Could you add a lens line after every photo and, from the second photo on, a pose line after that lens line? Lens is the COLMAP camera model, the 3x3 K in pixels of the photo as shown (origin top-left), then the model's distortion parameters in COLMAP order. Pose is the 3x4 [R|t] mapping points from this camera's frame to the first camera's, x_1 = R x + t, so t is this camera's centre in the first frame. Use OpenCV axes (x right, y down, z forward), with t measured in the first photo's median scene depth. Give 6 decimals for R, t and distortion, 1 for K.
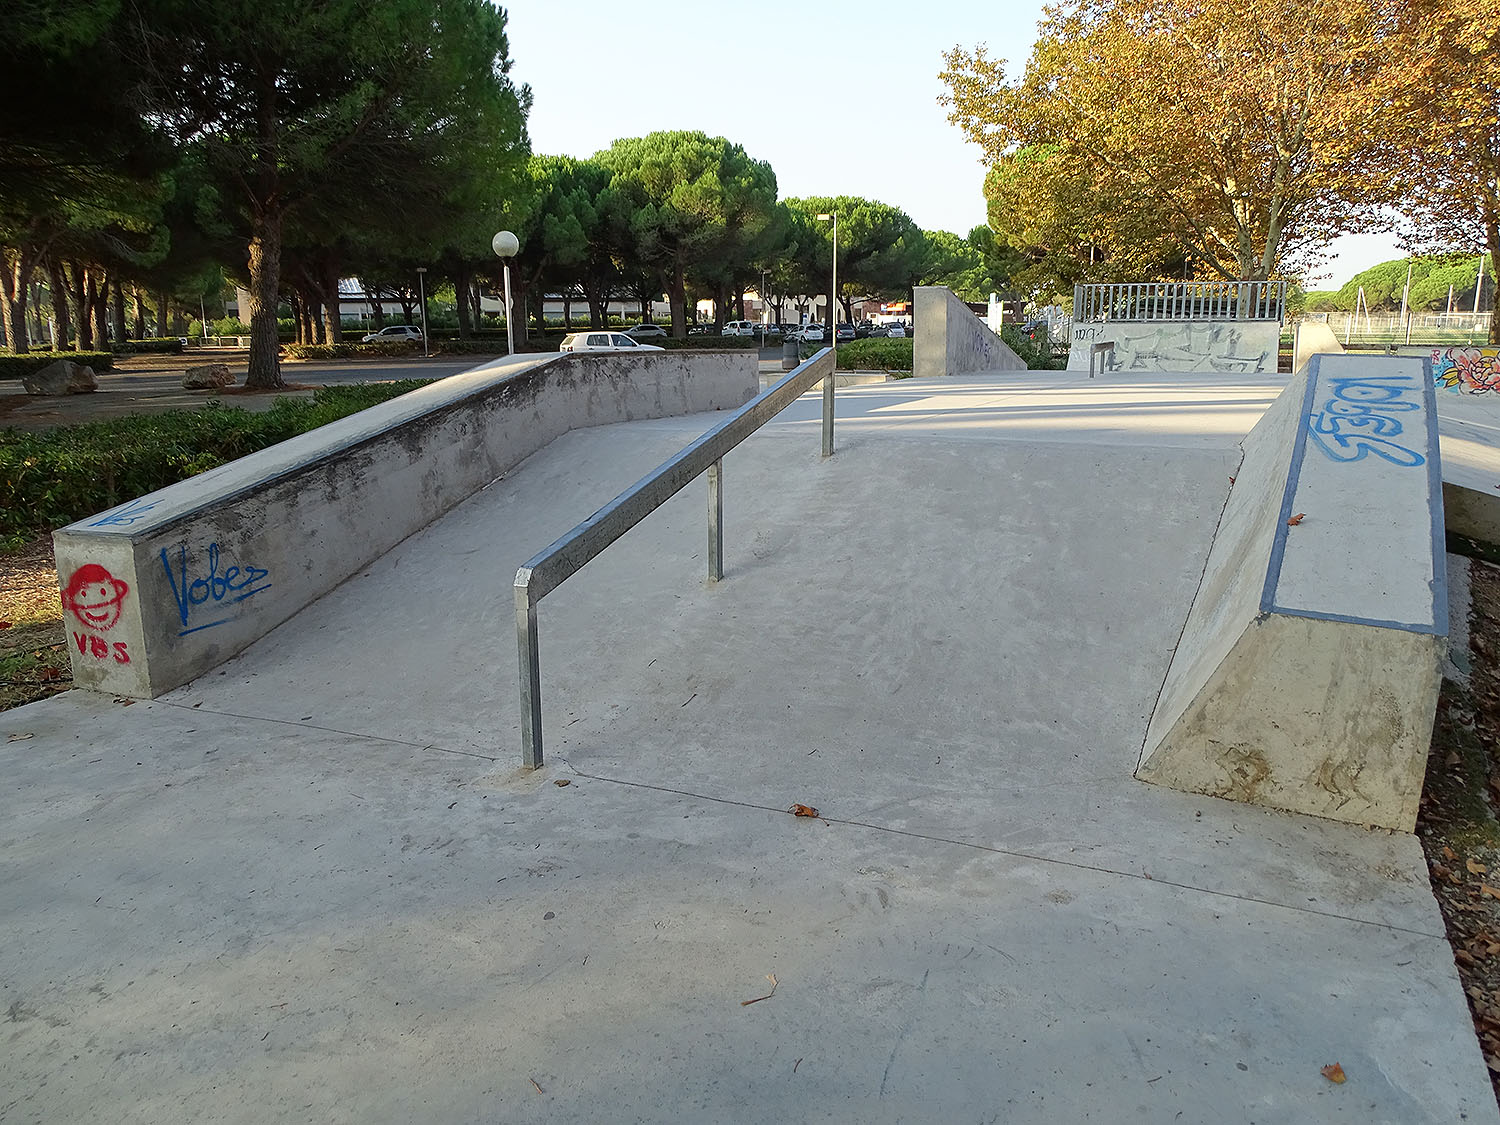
lens RADIAL K [[1032.5, 0, 750.0], [0, 1032.5, 562.5], [0, 0, 1]] dist [-0.027504, 0.000223]
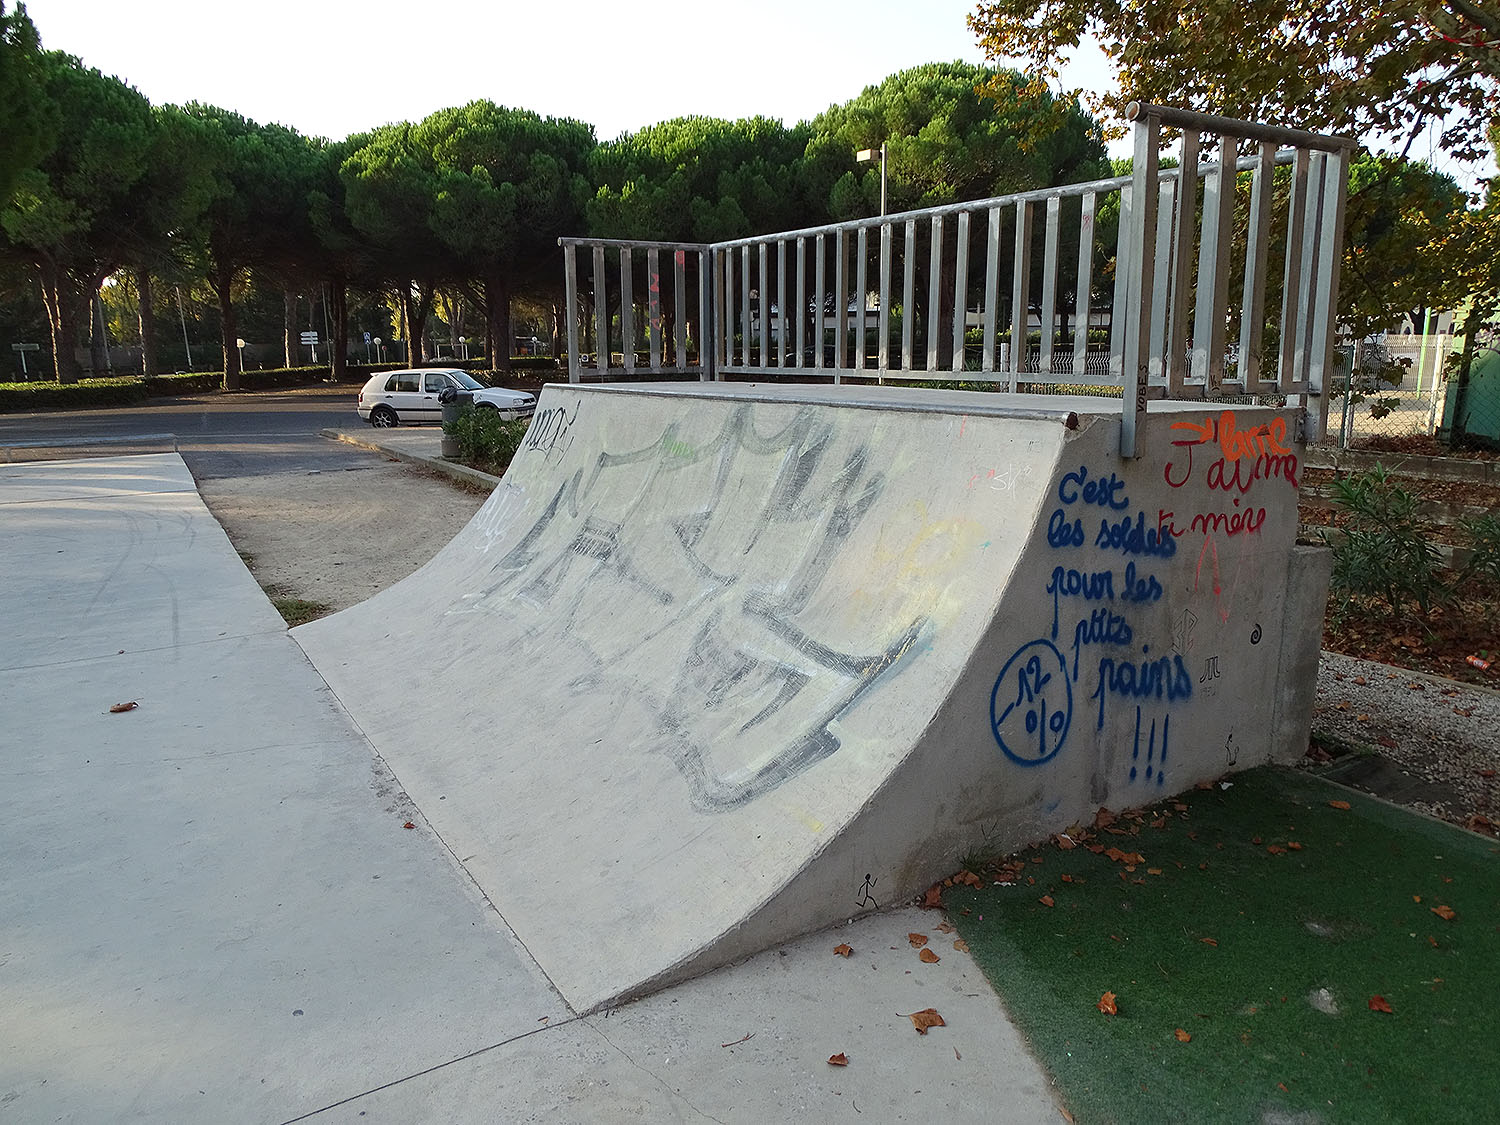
lens RADIAL K [[1059.6, 0, 750.0], [0, 1059.6, 562.5], [0, 0, 1]] dist [-0.003847, -0.000084]
pose [[0.849195, 0.103554, -0.517827, 0.238557], [-0.112180, 0.993579, 0.014728, -0.091100], [0.516027, 0.045583, 0.855358, 0.365648]]
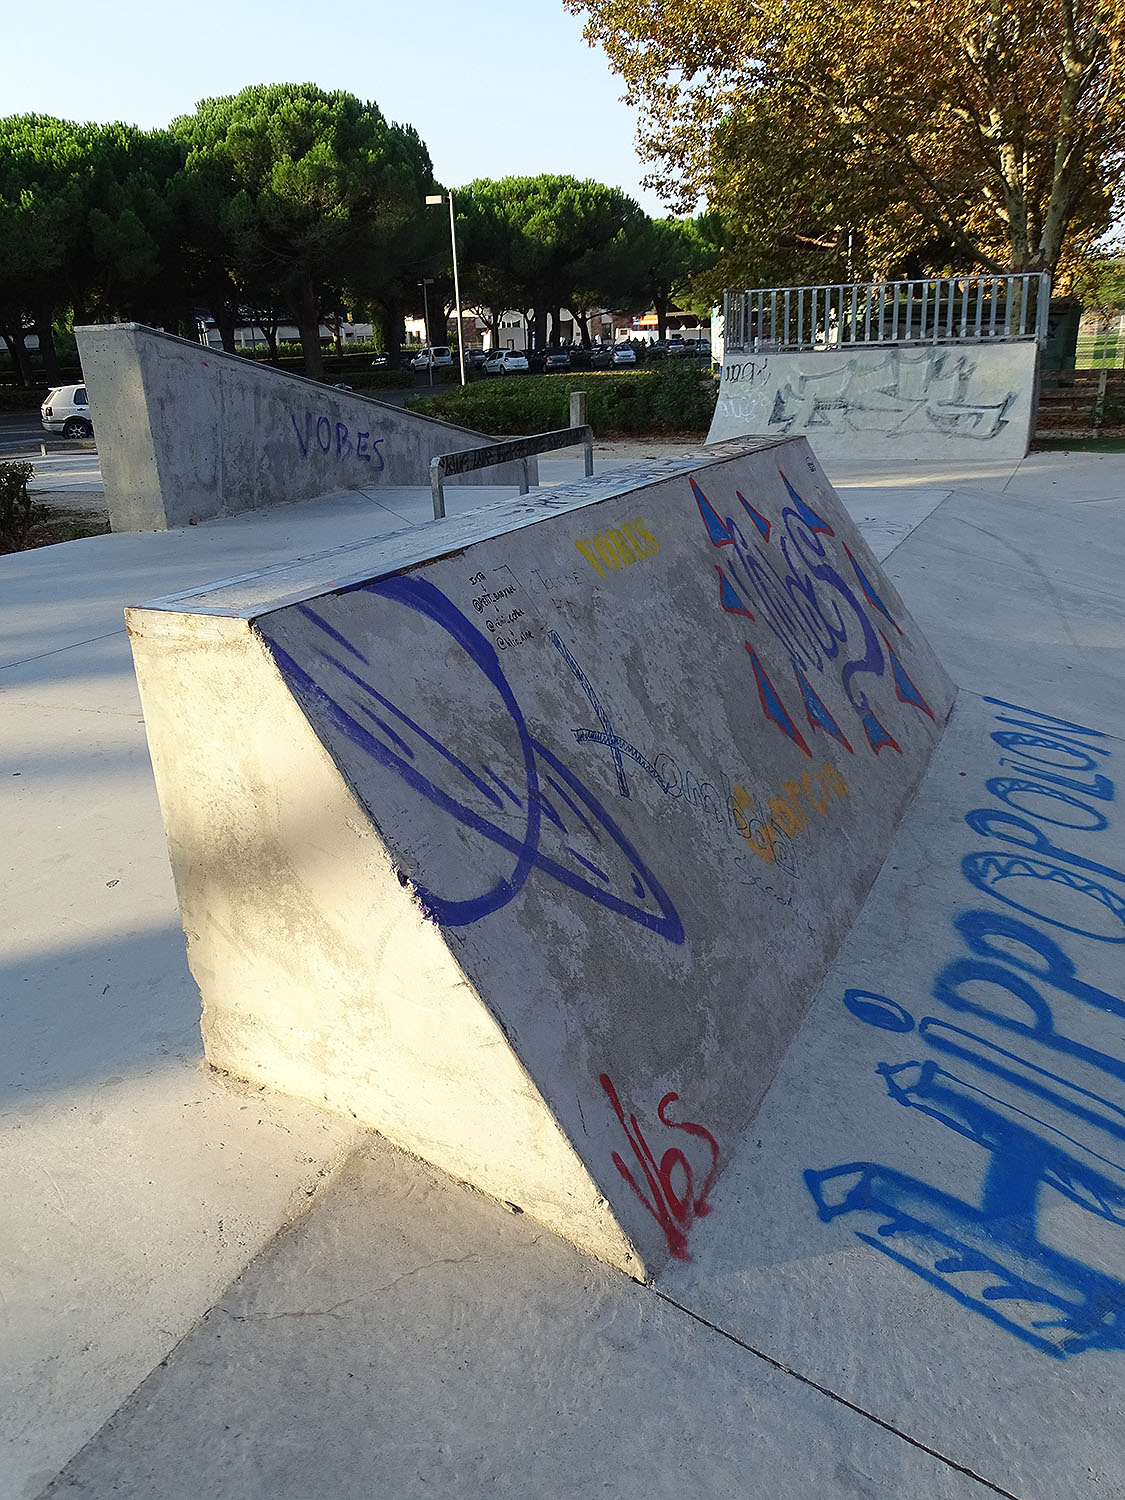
lens RADIAL K [[1187.9, 0, 562.5], [0, 1187.9, 750.0], [0, 0, 1]] dist [0.001368, 0.004008]
pose [[0.998503, -0.045621, 0.030179, 0.084975], [0.042288, 0.993769, 0.103125, -0.032629], [-0.034696, -0.101694, 0.994210, 0.115884]]
